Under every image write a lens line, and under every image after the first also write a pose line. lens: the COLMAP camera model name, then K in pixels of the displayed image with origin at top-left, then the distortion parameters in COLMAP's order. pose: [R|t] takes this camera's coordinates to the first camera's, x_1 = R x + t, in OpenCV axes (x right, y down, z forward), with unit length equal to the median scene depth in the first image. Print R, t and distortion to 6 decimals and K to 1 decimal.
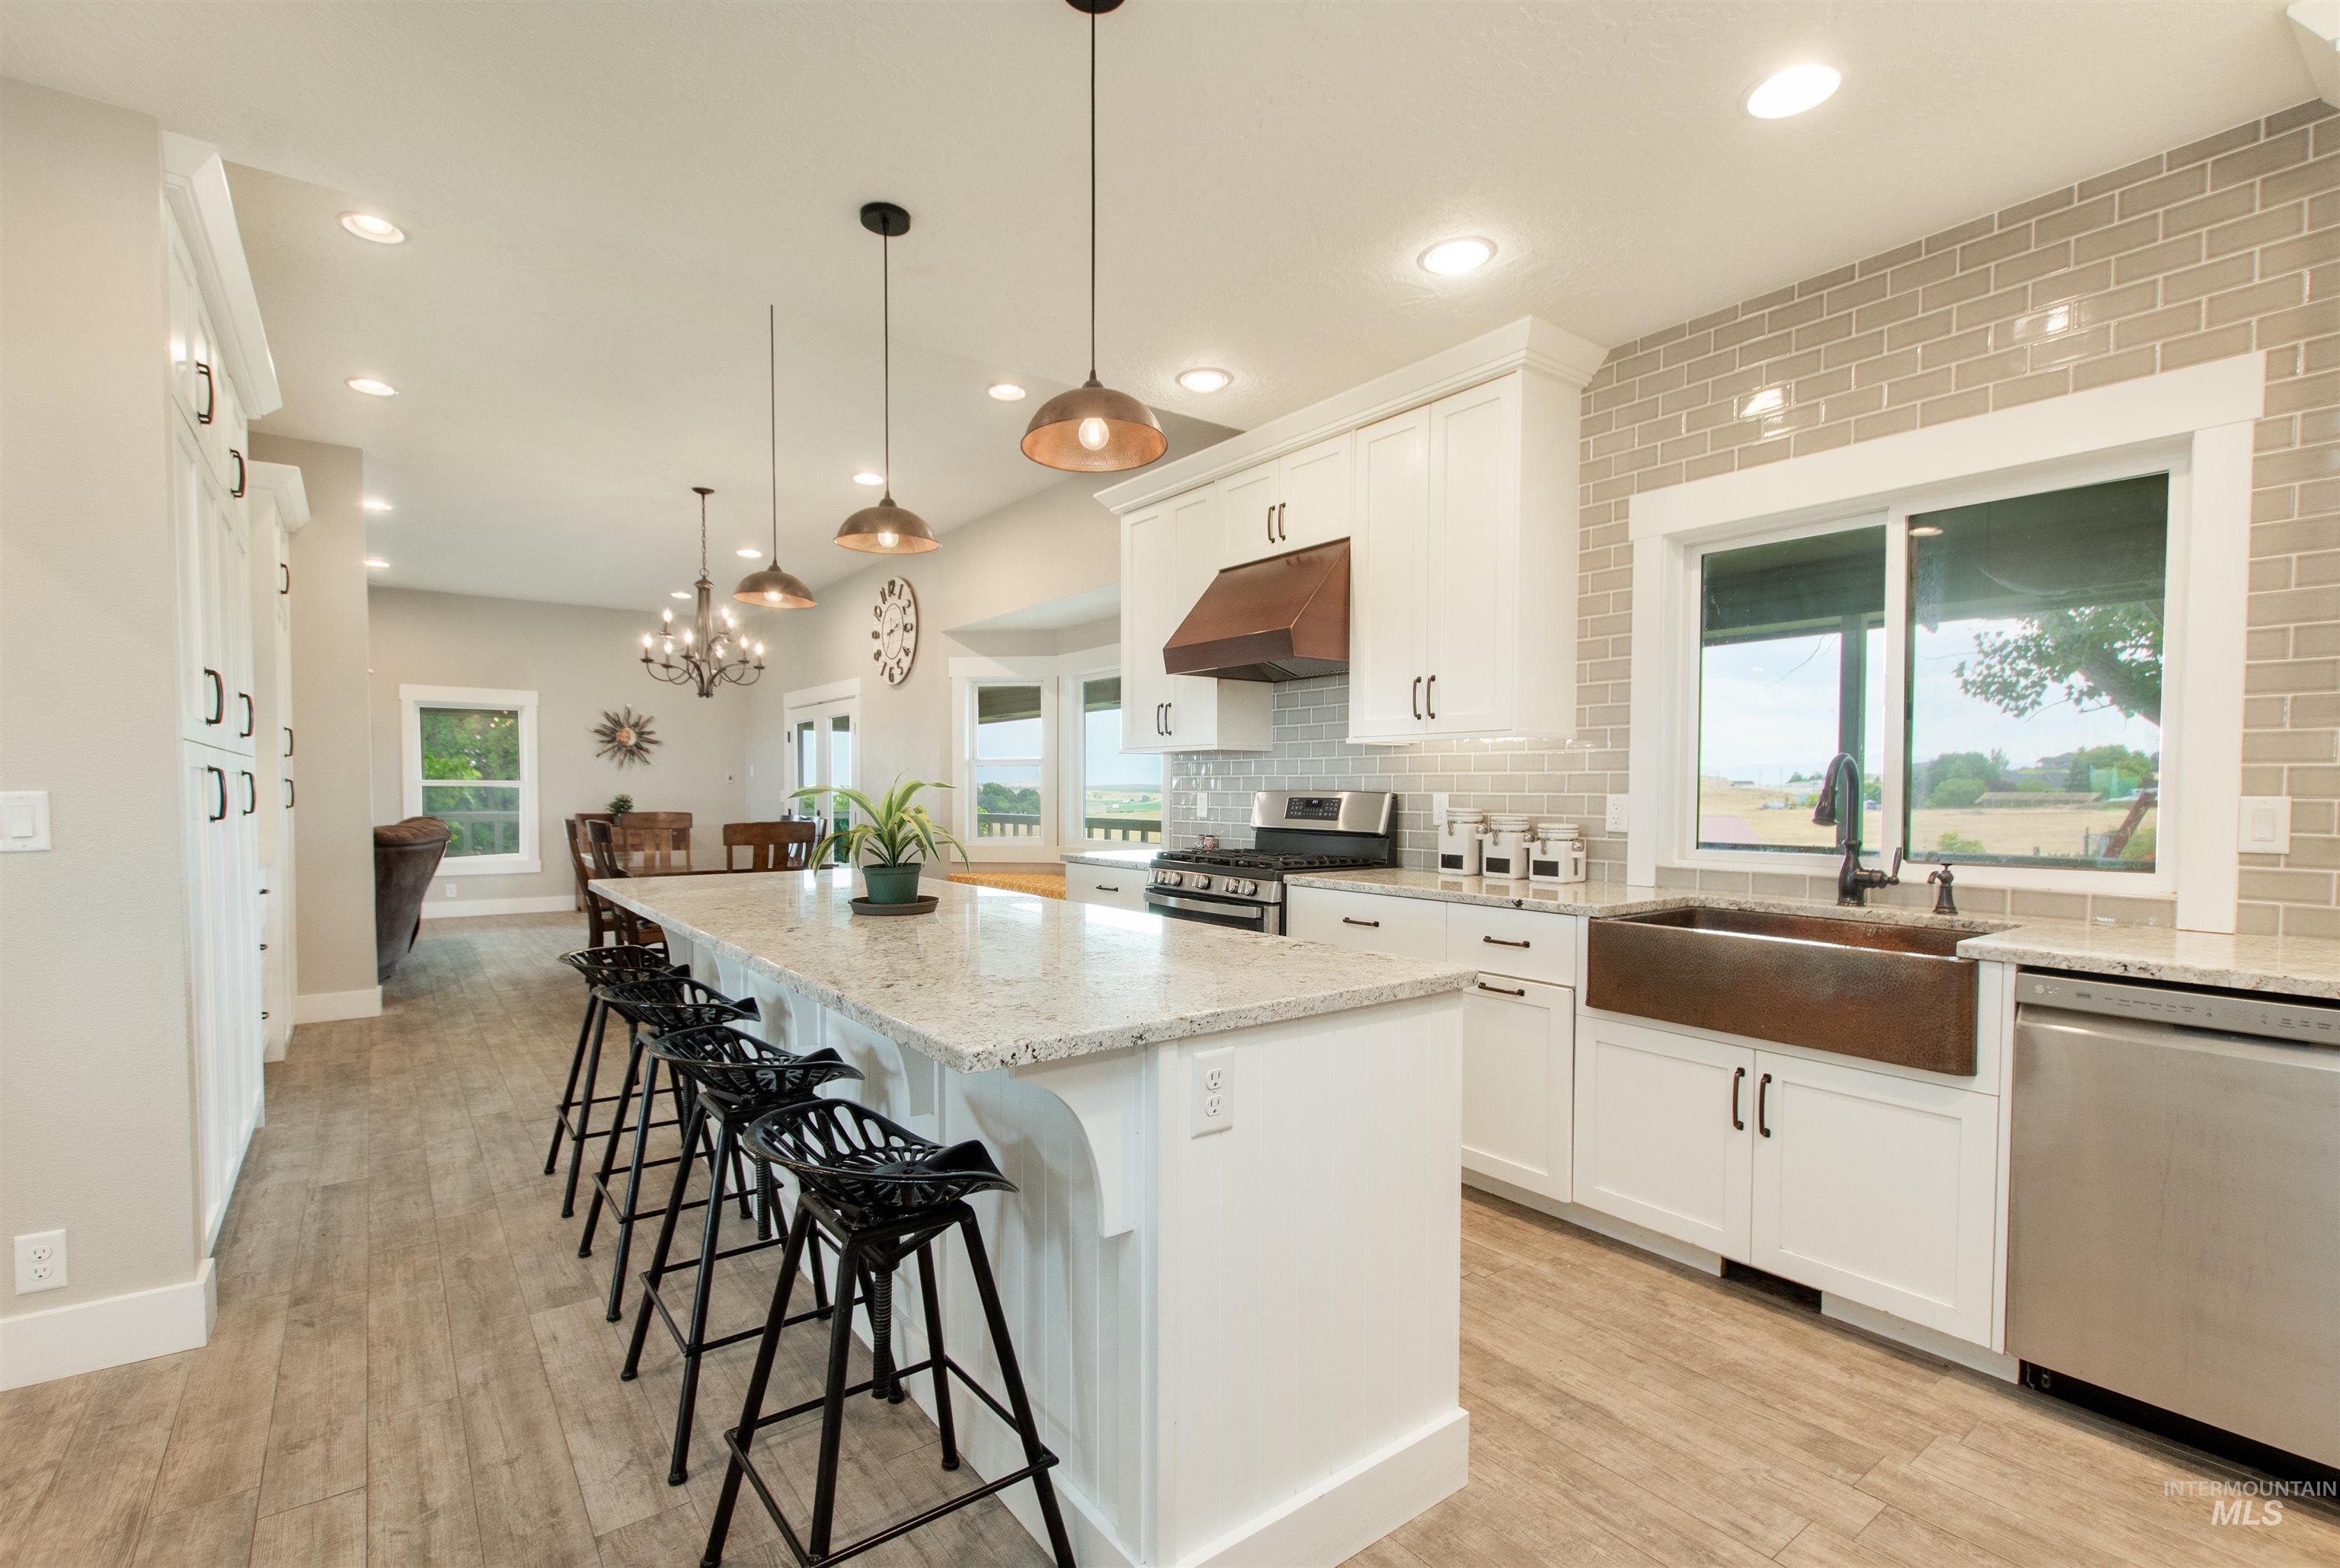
lens RADIAL K [[1039.9, 0, 1164.7], [0, 1039.9, 847.0], [0, 0, 1]] dist [0.001643, -0.001343]
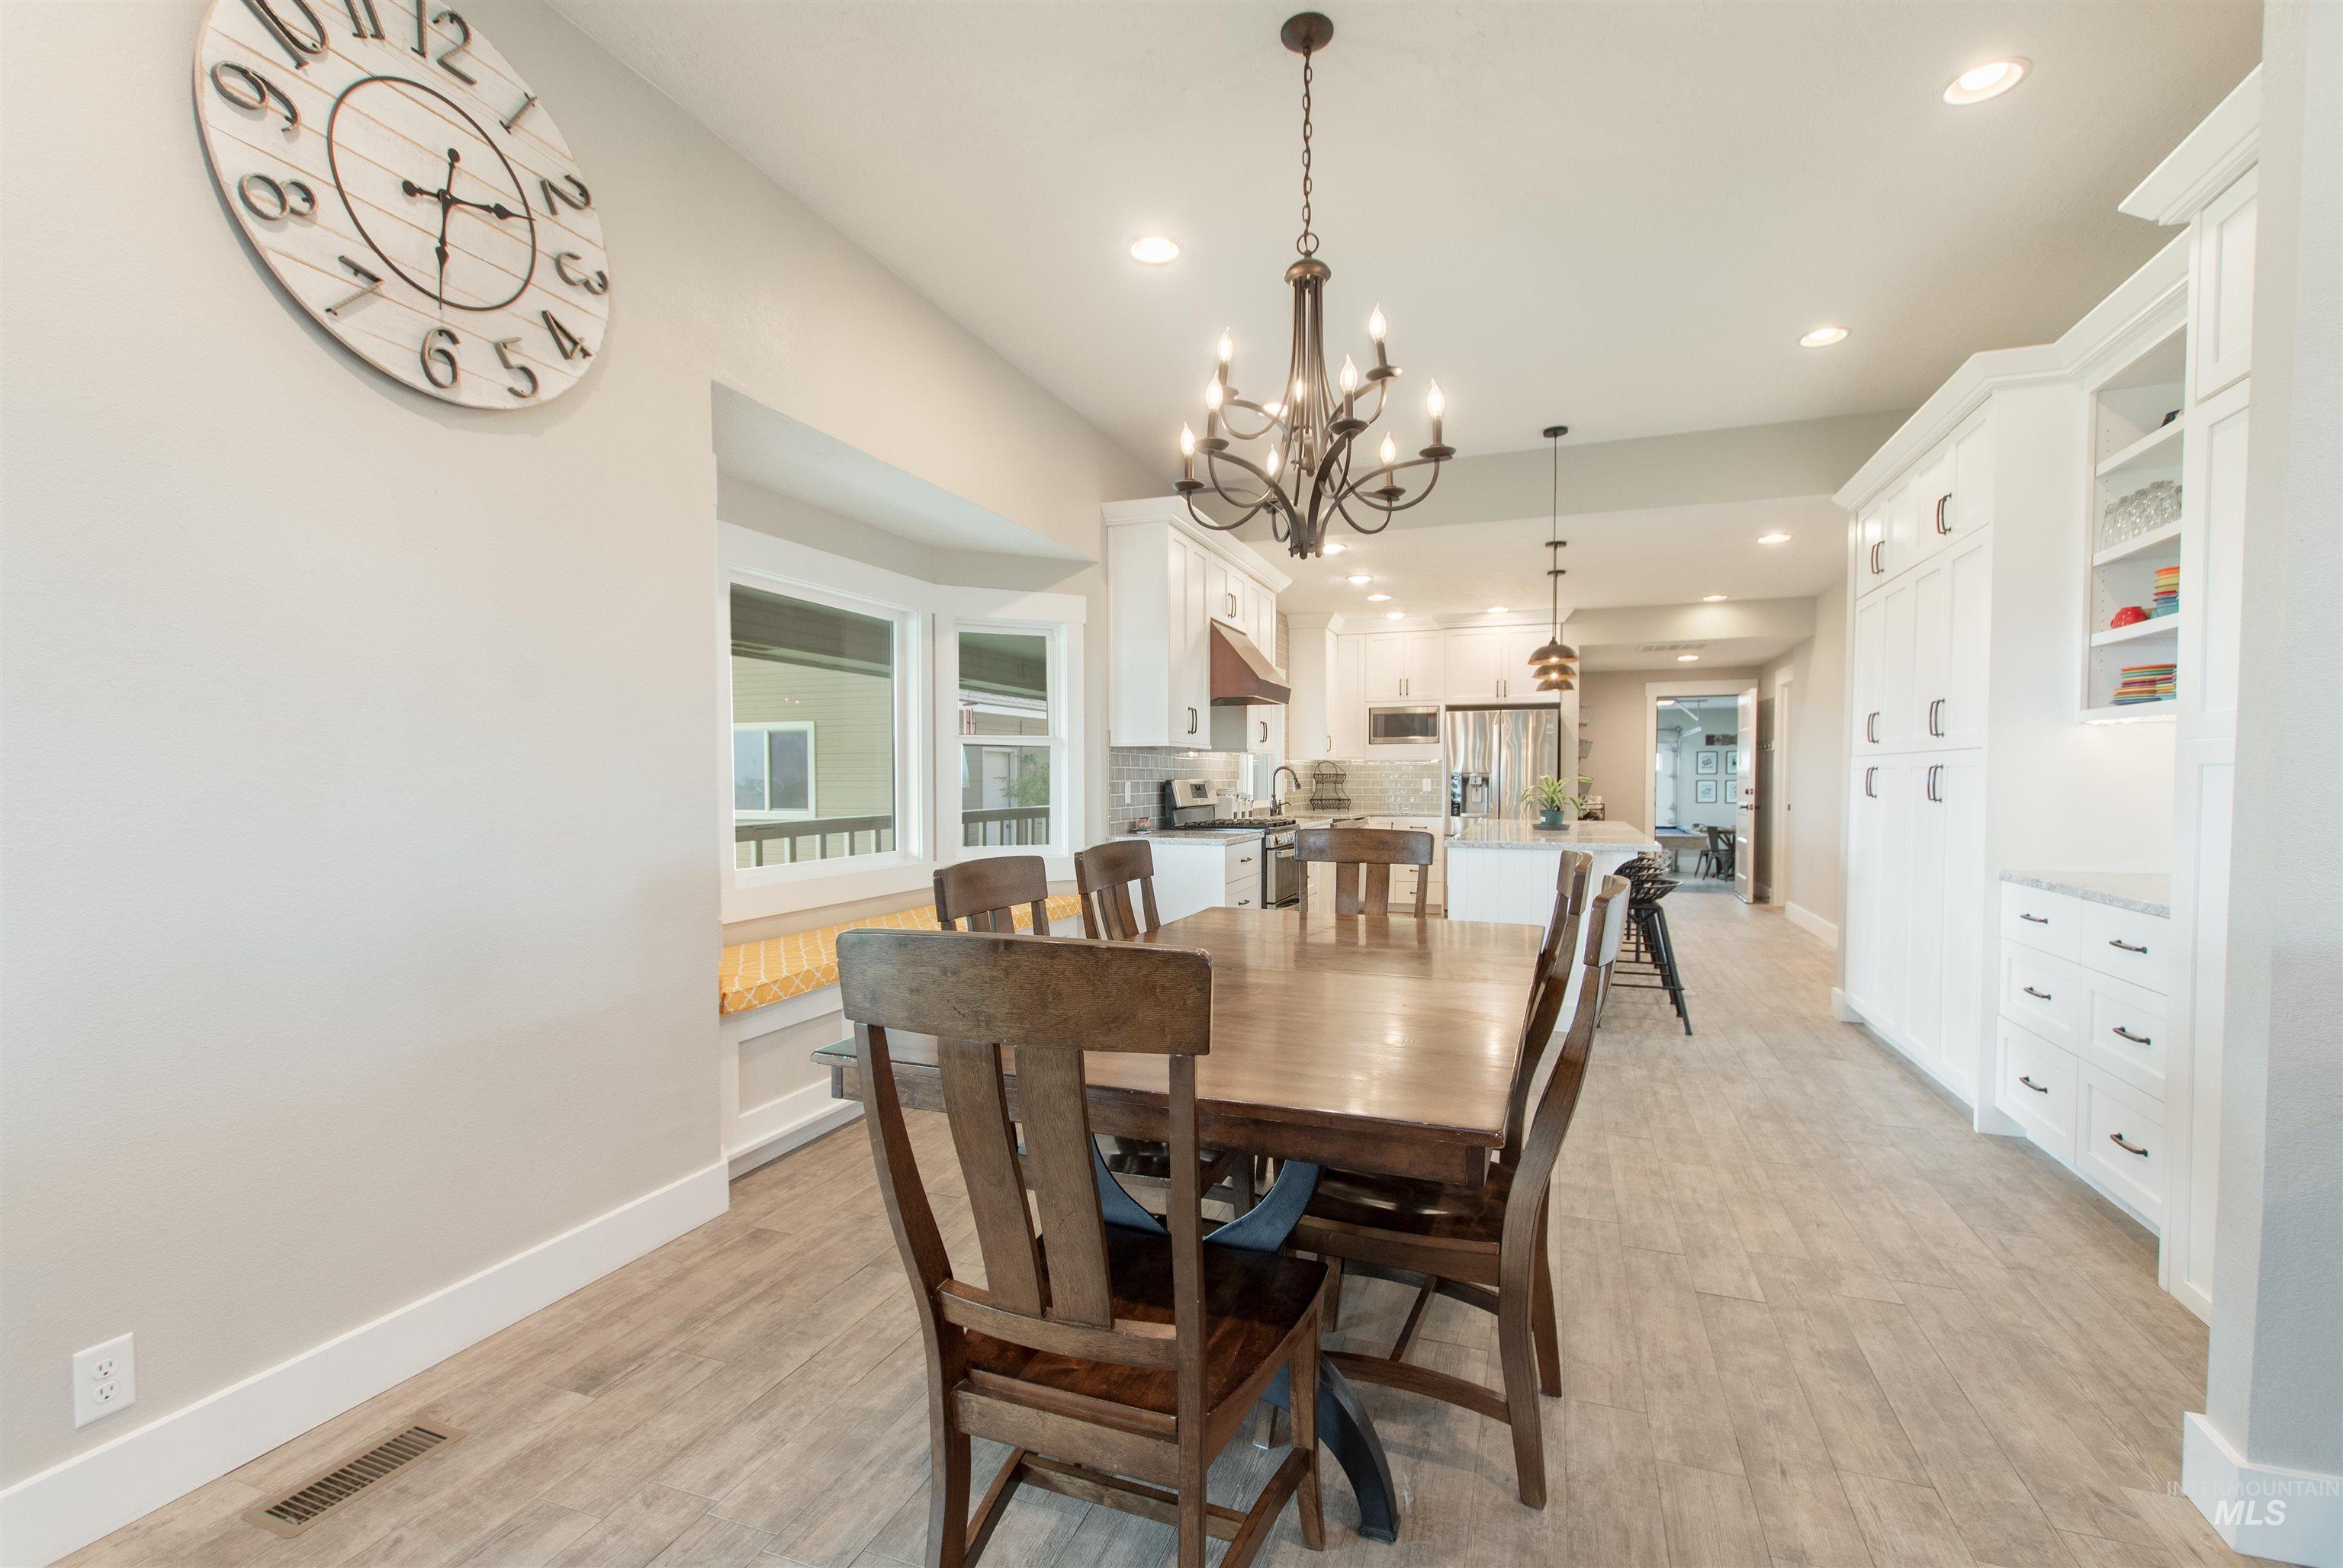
lens RADIAL K [[1041.3, 0, 1167.3], [0, 1041.3, 812.1], [0, 0, 1]] dist [0.001643, -0.001343]
pose [[-0.537441, -0.029344, 0.842790, -1.080208], [0.047078, 0.996792, 0.064727, -0.104628], [-0.841986, 0.074464, -0.534336, 1.806072]]
